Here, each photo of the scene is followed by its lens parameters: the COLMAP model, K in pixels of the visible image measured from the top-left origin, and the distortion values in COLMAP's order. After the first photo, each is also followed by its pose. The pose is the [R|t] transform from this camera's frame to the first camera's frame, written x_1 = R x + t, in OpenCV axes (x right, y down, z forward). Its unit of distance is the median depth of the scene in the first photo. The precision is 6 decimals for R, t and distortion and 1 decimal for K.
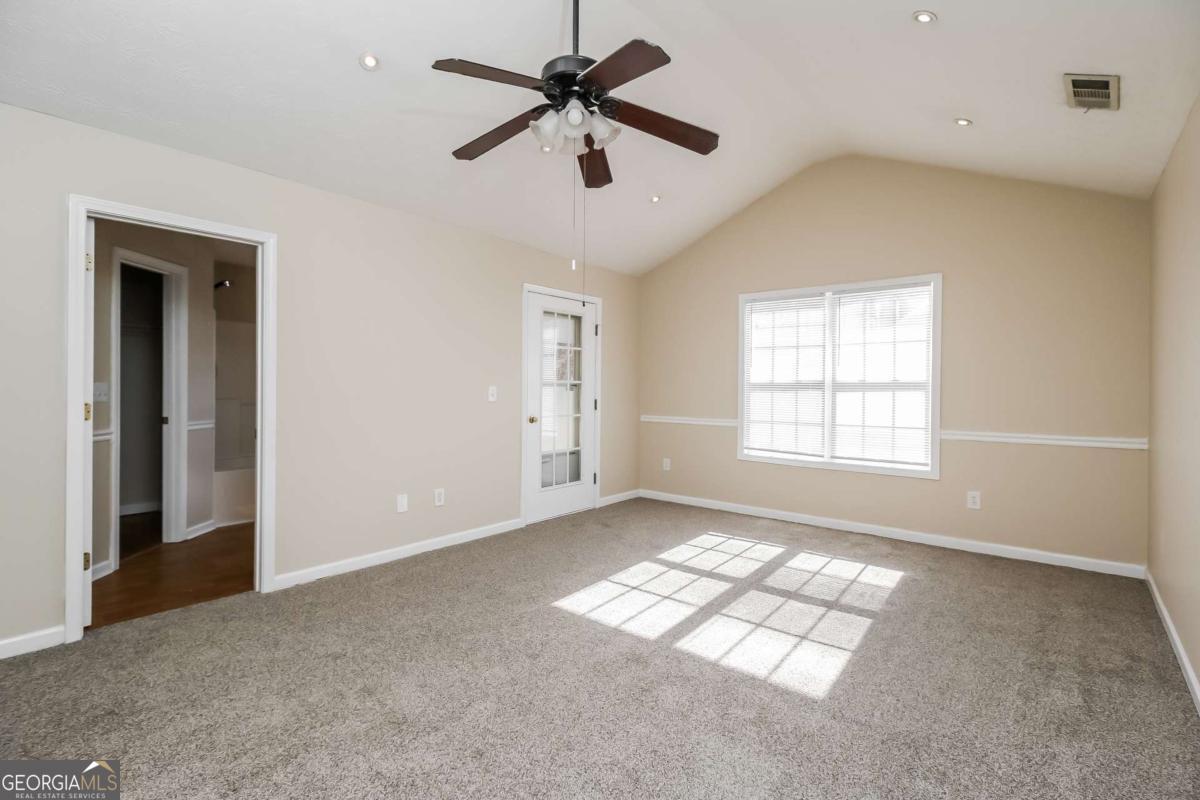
lens RADIAL K [[542.5, 0, 606.4], [0, 542.5, 389.4], [0, 0, 1]] dist [-0.001085, -0.000116]
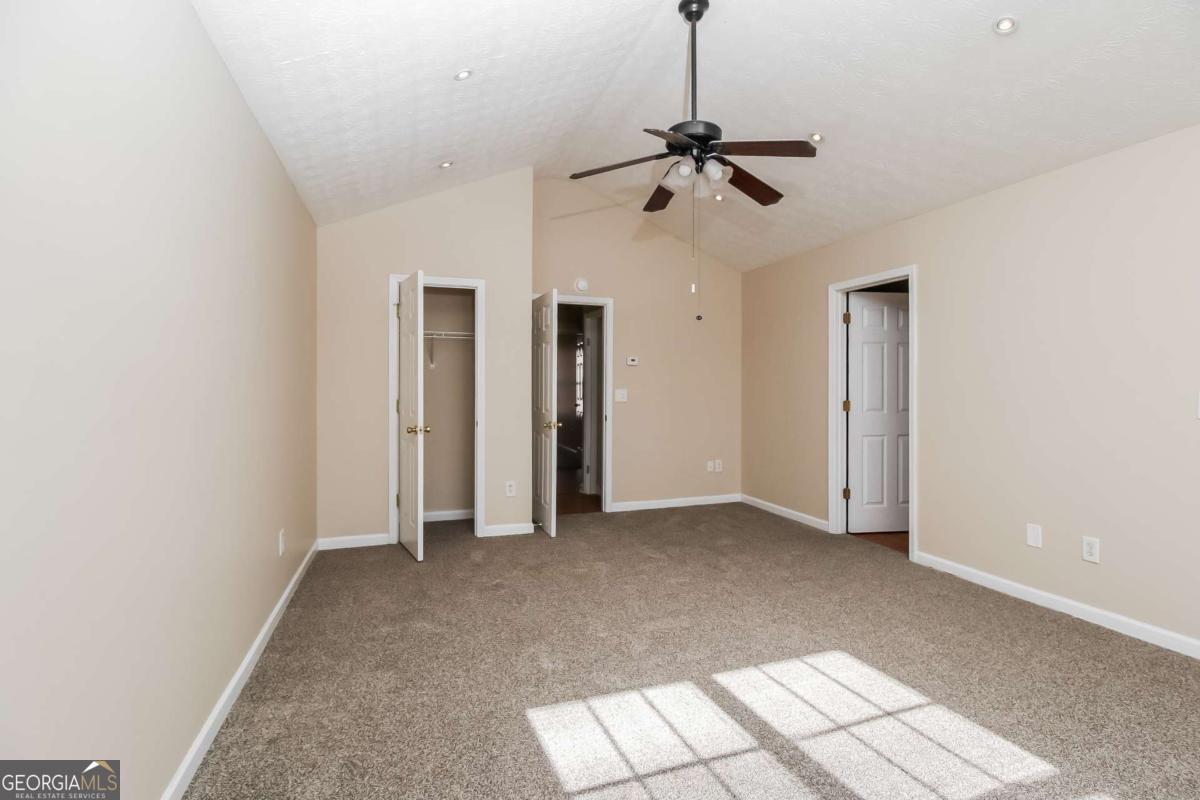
lens RADIAL K [[542.5, 0, 606.4], [0, 542.5, 389.4], [0, 0, 1]] dist [-0.001085, -0.000116]
pose [[-0.482511, 0.011856, -0.875810, 0.867129], [0.004994, 0.999929, 0.010785, -0.022555], [0.875876, 0.000830, -0.482536, 1.160319]]
